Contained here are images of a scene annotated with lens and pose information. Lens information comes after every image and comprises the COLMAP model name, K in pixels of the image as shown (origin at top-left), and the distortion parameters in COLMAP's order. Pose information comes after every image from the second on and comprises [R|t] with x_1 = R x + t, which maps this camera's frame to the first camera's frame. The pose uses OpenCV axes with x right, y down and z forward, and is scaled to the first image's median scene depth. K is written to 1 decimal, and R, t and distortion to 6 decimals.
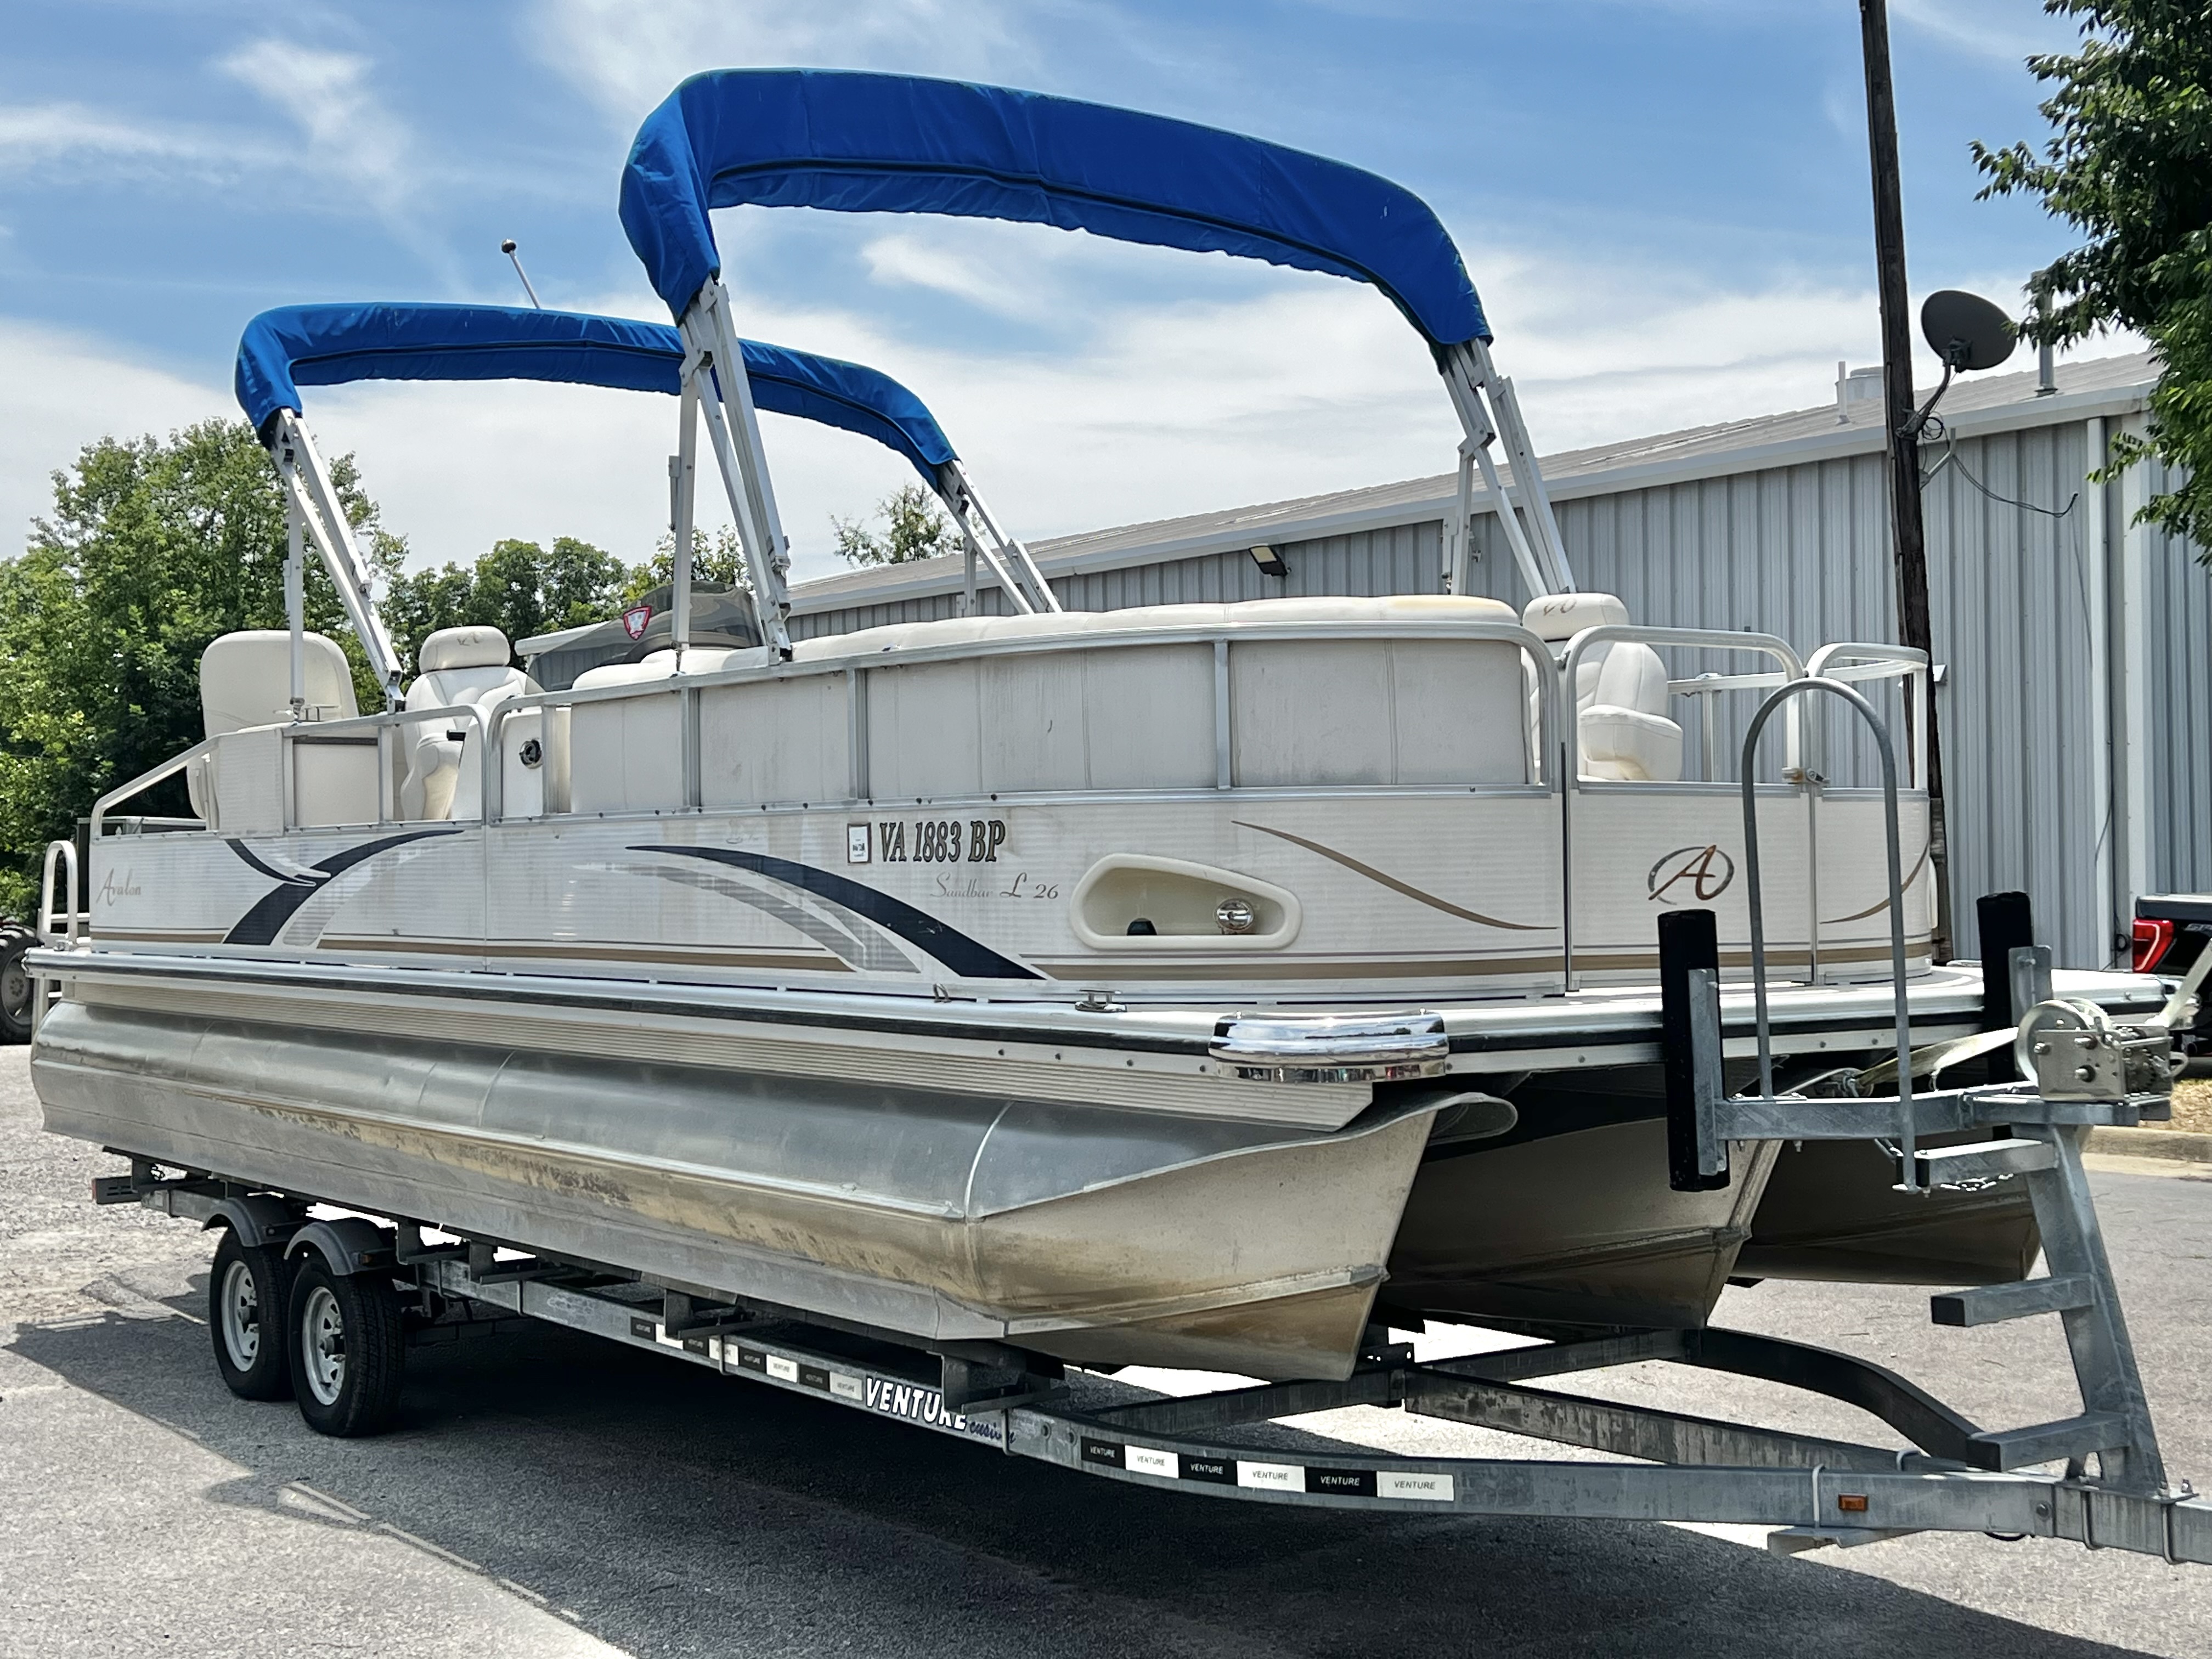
lens RADIAL K [[2890.4, 0, 1106.0], [0, 2890.4, 829.5], [0, 0, 1]] dist [0.120195, -0.019620]
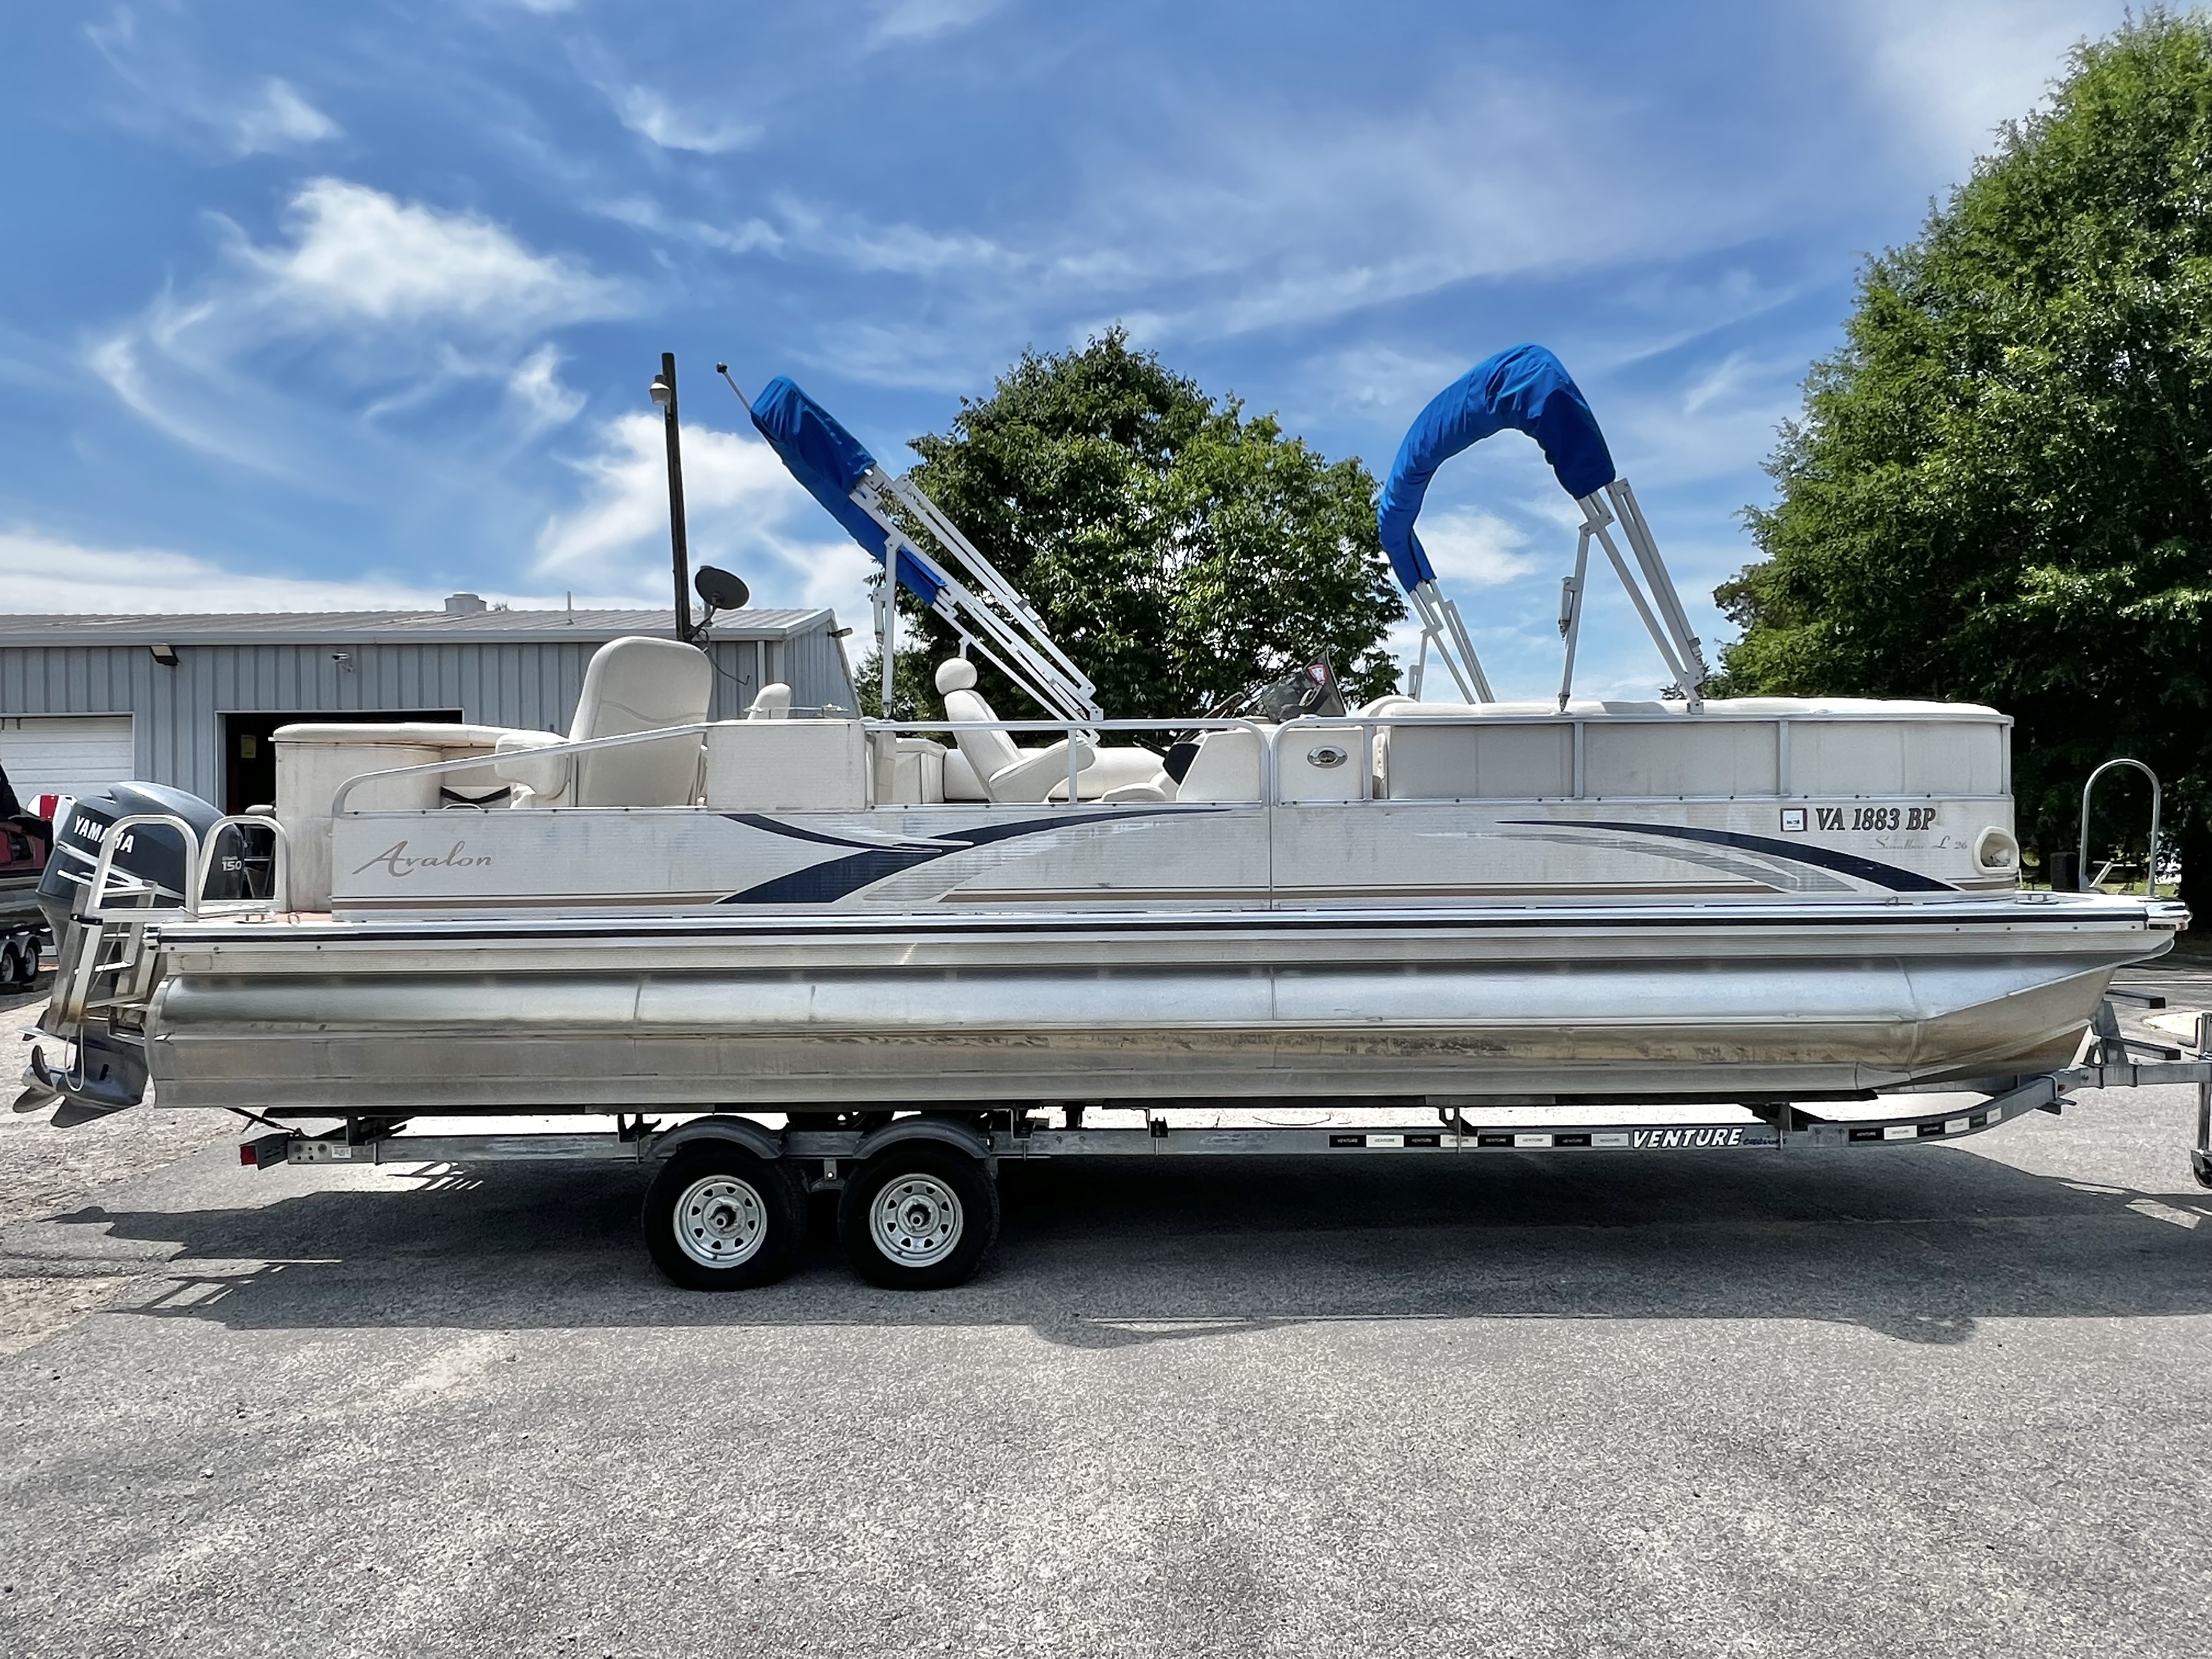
lens RADIAL K [[1301.3, 0, 1106.3], [0, 1301.3, 860.0], [0, 0, 1]] dist [-0.005998, -0.001754]
pose [[0.572945, -0.003976, 0.819584, -0.906268], [-0.005928, 0.999942, 0.008995, 0.022947], [-0.819572, -0.010012, 0.572889, 0.829314]]
